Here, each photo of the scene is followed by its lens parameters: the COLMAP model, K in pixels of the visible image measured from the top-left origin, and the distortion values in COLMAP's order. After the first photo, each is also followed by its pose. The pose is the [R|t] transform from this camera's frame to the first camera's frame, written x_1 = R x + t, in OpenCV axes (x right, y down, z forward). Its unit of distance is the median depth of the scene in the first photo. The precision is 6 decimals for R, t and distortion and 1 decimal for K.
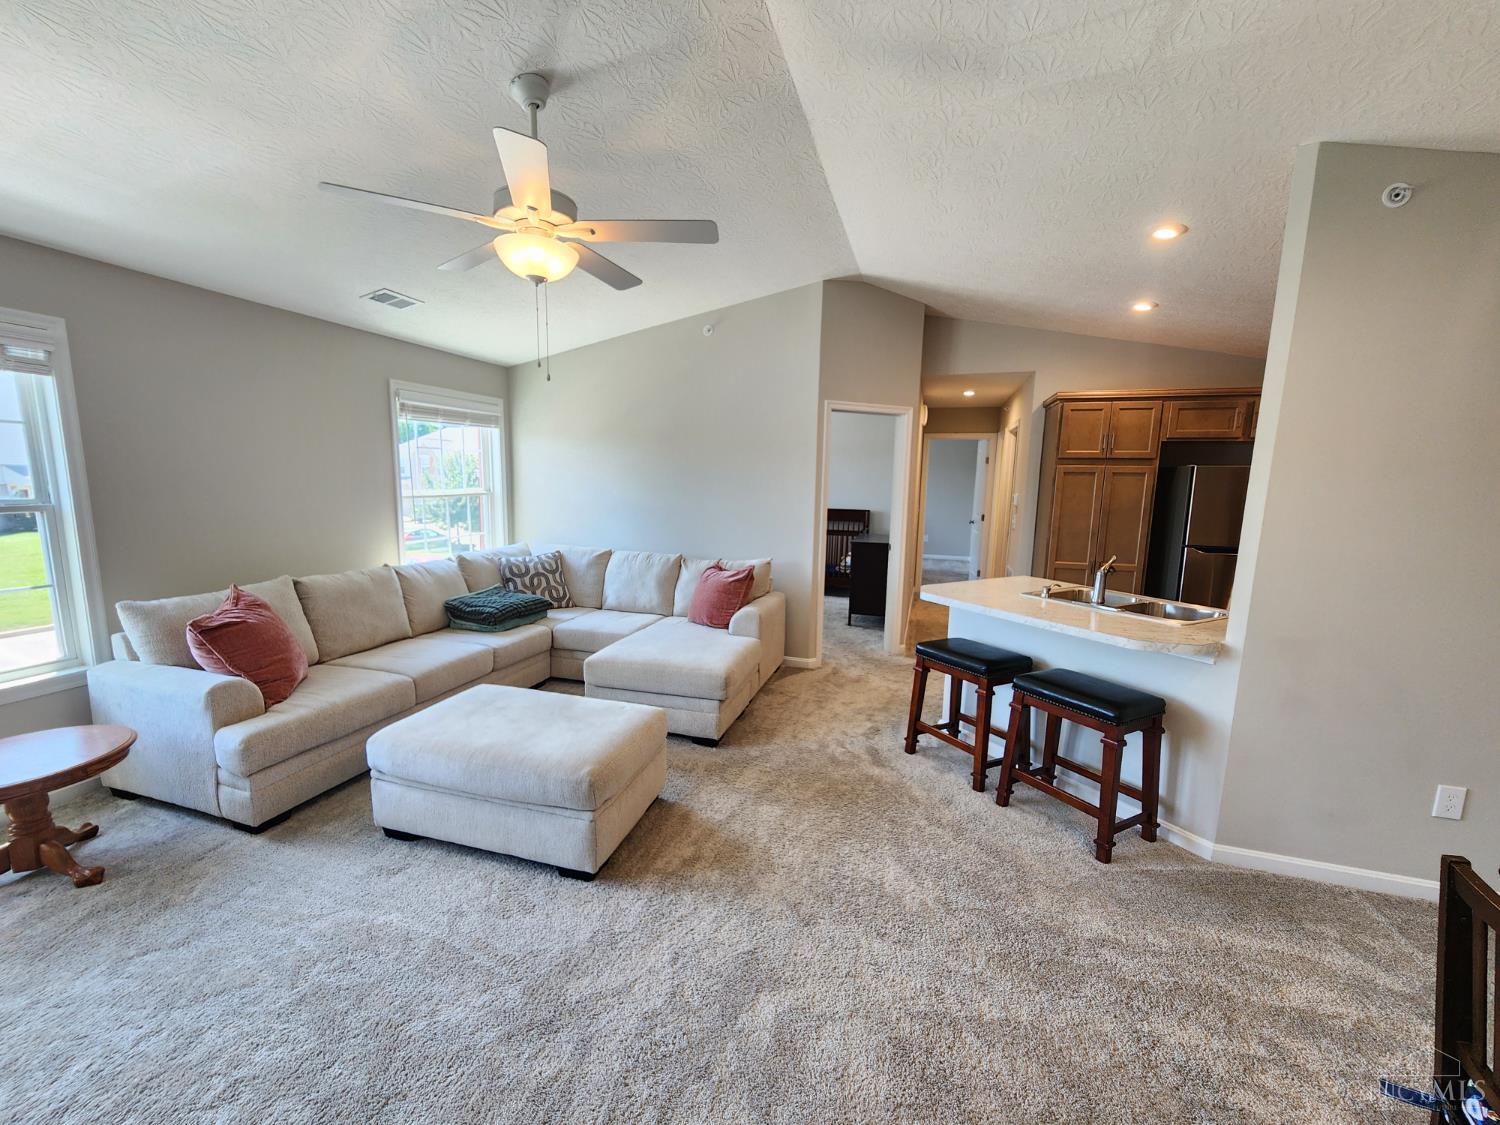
lens RADIAL K [[625.6, 0, 724.0], [0, 625.6, 567.0], [0, 0, 1]] dist [-0.010362, 0.006240]
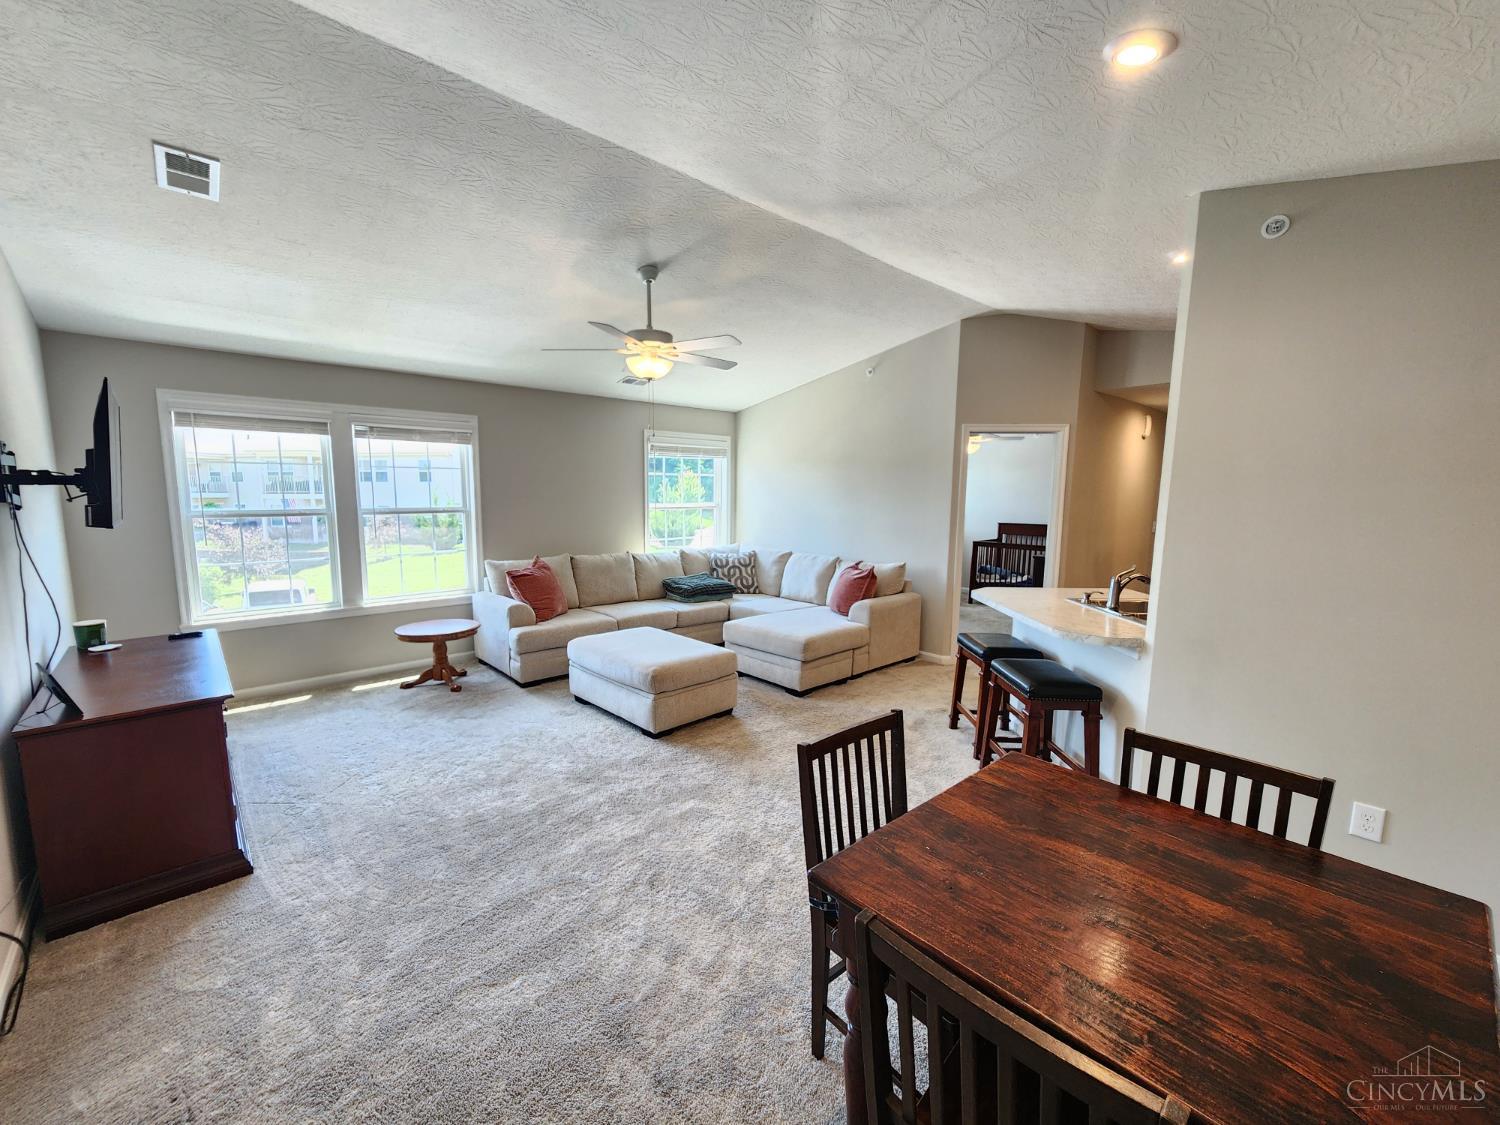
lens RADIAL K [[625.6, 0, 724.0], [0, 625.6, 567.0], [0, 0, 1]] dist [-0.010362, 0.006240]
pose [[0.861837, 0.052138, -0.504499, 0.505537], [-0.066367, 0.997743, -0.010263, 0.038432], [0.502825, 0.042327, 0.863351, -0.233259]]
